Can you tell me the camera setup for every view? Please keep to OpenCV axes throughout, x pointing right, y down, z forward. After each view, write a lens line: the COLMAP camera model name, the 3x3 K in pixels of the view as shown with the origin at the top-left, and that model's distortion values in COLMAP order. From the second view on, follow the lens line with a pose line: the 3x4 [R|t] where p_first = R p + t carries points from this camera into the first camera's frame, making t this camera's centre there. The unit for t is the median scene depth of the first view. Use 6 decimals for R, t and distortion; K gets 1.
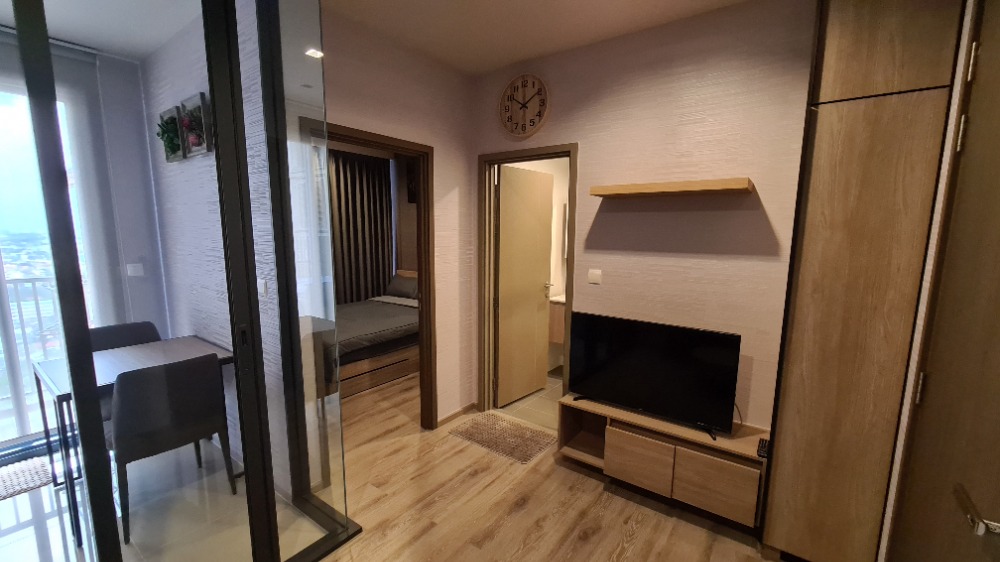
lens RADIAL K [[409.7, 0, 503.1], [0, 409.7, 288.7], [0, 0, 1]] dist [-0.000361, 0.000047]
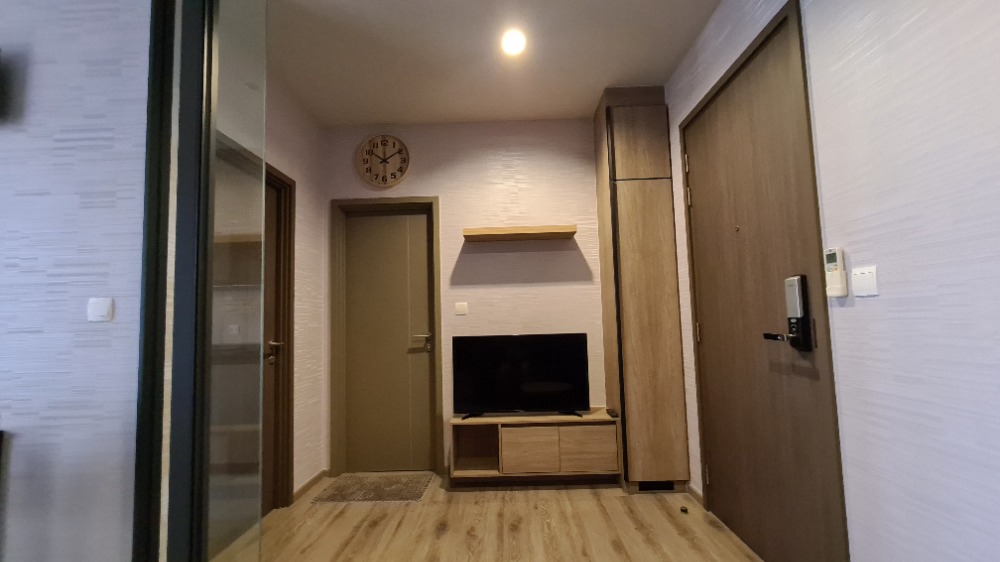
lens RADIAL K [[409.7, 0, 503.1], [0, 409.7, 288.7], [0, 0, 1]] dist [-0.000361, 0.000047]
pose [[0.810368, 0.013050, 0.585775, -0.382088], [0.122052, 0.974061, -0.190548, 0.161760], [-0.573068, 0.225909, 0.787755, 0.023930]]
